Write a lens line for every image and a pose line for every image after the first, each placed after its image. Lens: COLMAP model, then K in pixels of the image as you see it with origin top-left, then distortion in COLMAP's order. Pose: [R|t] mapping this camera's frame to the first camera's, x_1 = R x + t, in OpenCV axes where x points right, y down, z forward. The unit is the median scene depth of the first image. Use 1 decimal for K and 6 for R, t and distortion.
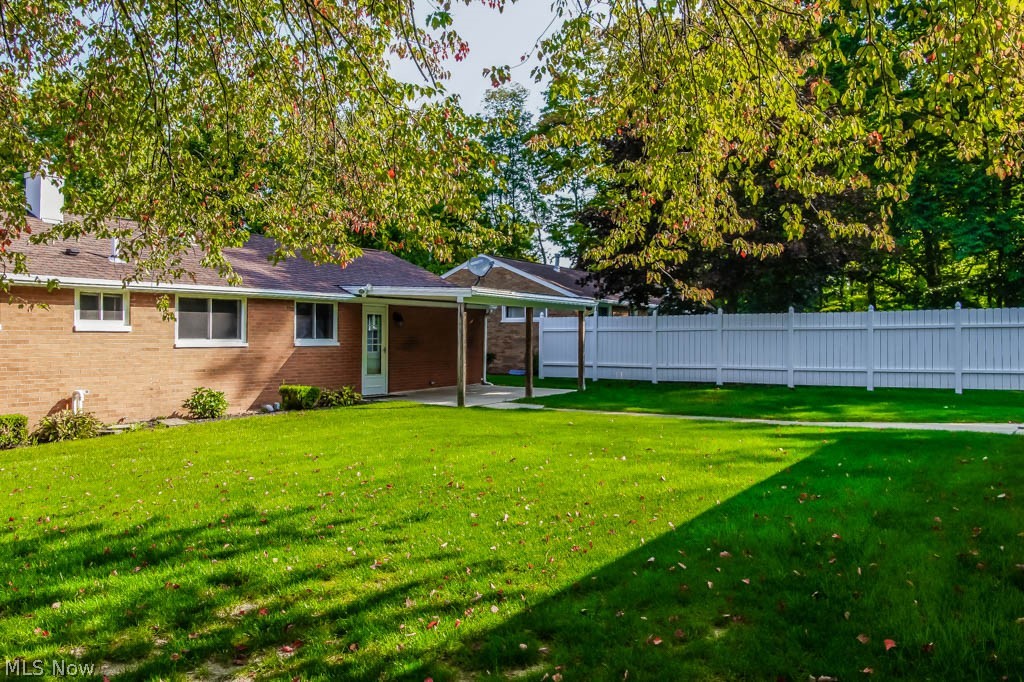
lens RADIAL K [[861.9, 0, 512.0], [0, 861.9, 341.0], [0, 0, 1]] dist [-0.000485, -0.002606]
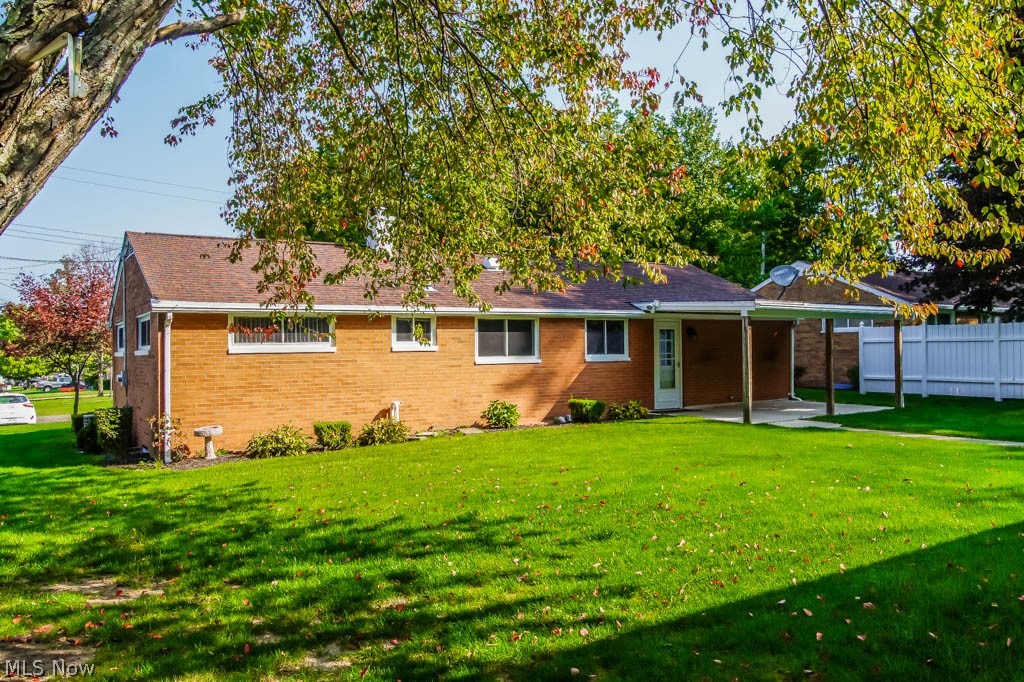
lens RADIAL K [[861.9, 0, 512.0], [0, 861.9, 341.0], [0, 0, 1]] dist [-0.000485, -0.002606]
pose [[0.900698, -0.014830, -0.434193, 0.135453], [0.011714, 0.999883, -0.009852, -0.010834], [0.434289, 0.003788, 0.900766, 0.011451]]
